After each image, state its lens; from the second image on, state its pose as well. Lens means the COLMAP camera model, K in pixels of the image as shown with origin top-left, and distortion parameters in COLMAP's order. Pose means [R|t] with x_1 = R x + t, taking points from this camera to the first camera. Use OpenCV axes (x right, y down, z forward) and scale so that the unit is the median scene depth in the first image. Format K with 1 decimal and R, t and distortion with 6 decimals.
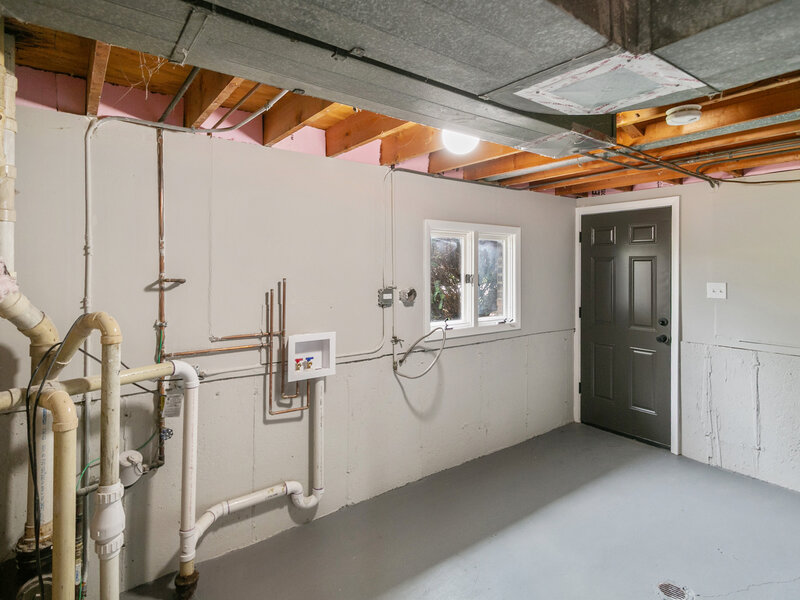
lens RADIAL K [[435.6, 0, 397.7], [0, 435.6, 278.0], [0, 0, 1]] dist [0.036304, -0.015116]
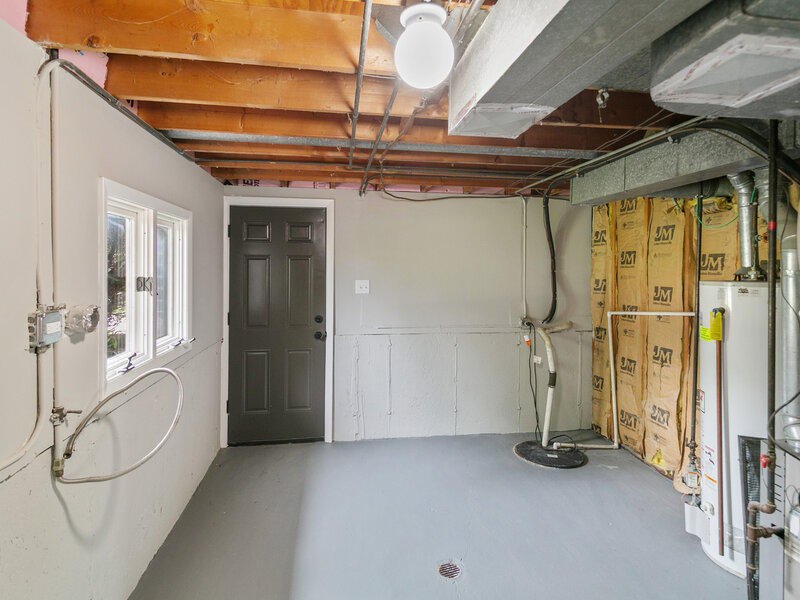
lens RADIAL K [[435.6, 0, 397.7], [0, 435.6, 278.0], [0, 0, 1]] dist [0.036304, -0.015116]
pose [[0.475227, -0.022229, 0.879582, -0.214382], [0.020036, 0.999695, 0.014440, -0.008292], [-0.879635, 0.010761, 0.475528, 0.360128]]
